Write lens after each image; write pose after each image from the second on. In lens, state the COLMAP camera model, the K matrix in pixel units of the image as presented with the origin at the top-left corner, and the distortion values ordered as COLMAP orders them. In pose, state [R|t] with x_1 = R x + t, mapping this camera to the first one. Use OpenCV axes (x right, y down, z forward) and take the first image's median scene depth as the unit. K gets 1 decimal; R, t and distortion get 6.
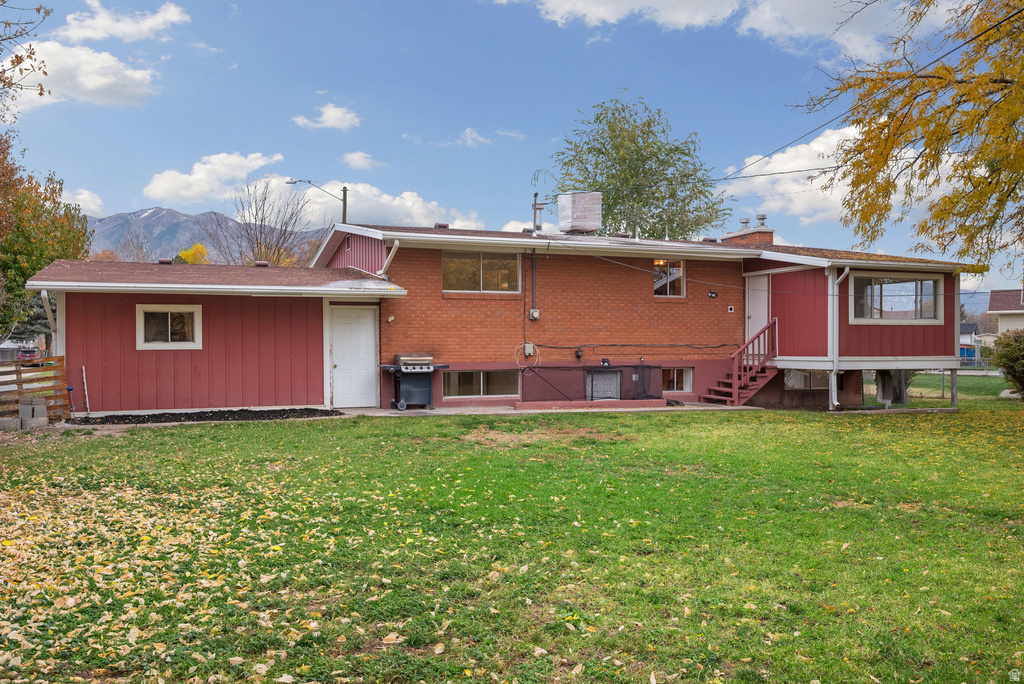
lens RADIAL K [[855.3, 0, 514.6], [0, 855.3, 345.8], [0, 0, 1]] dist [-0.001007, -0.002475]
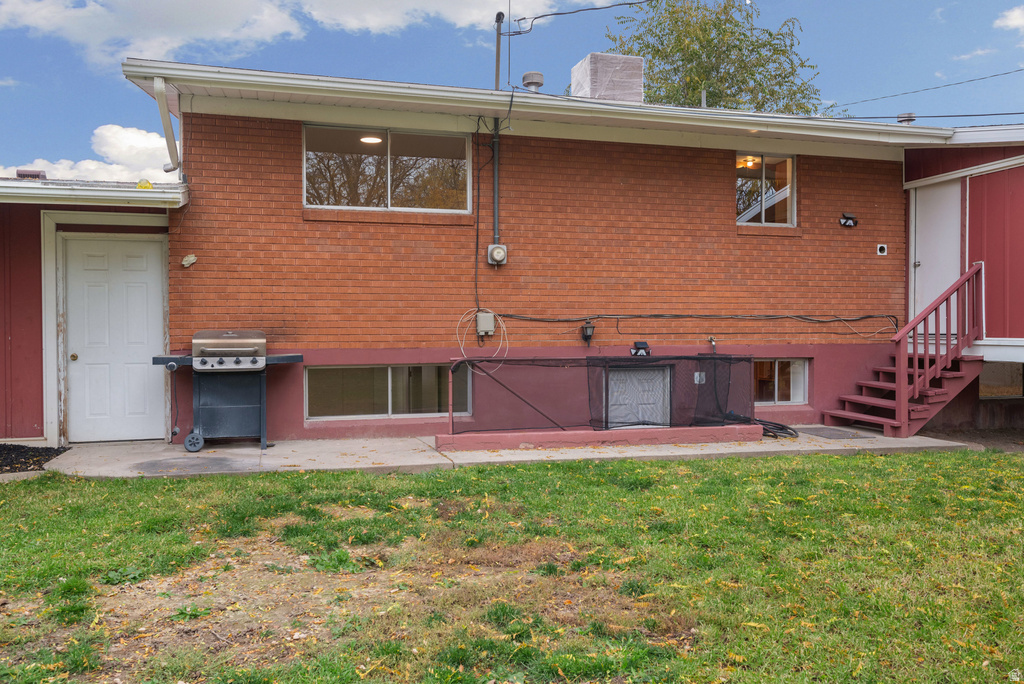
lens RADIAL K [[841.7, 0, 516.2], [0, 841.7, 336.9], [0, 0, 1]] dist [0.004106, 0.006042]
pose [[0.996317, 0.000146, -0.085750, 0.077264], [0.000610, 0.999961, 0.008791, 0.007655], [0.085748, -0.008811, 0.996278, 0.503275]]
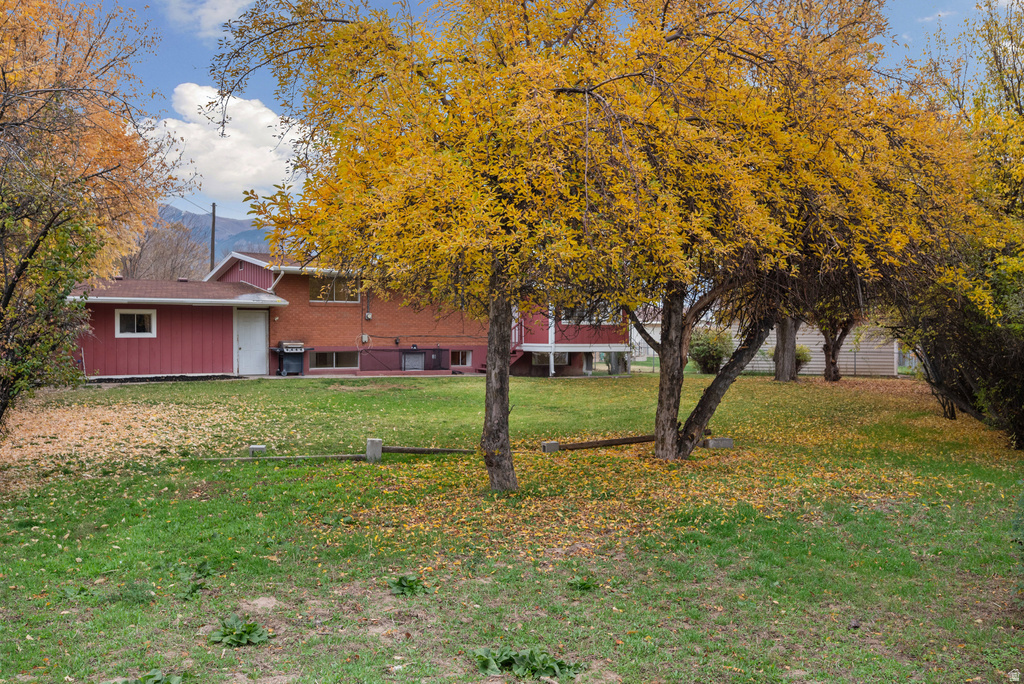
lens RADIAL K [[855.3, 0, 515.4], [0, 855.3, 343.1], [0, 0, 1]] dist [-0.001007, -0.002475]
pose [[0.982607, 0.005025, 0.185627, -0.003381], [-0.007566, 0.999887, 0.012984, -0.009757], [-0.185541, -0.014162, 0.982535, -0.595849]]
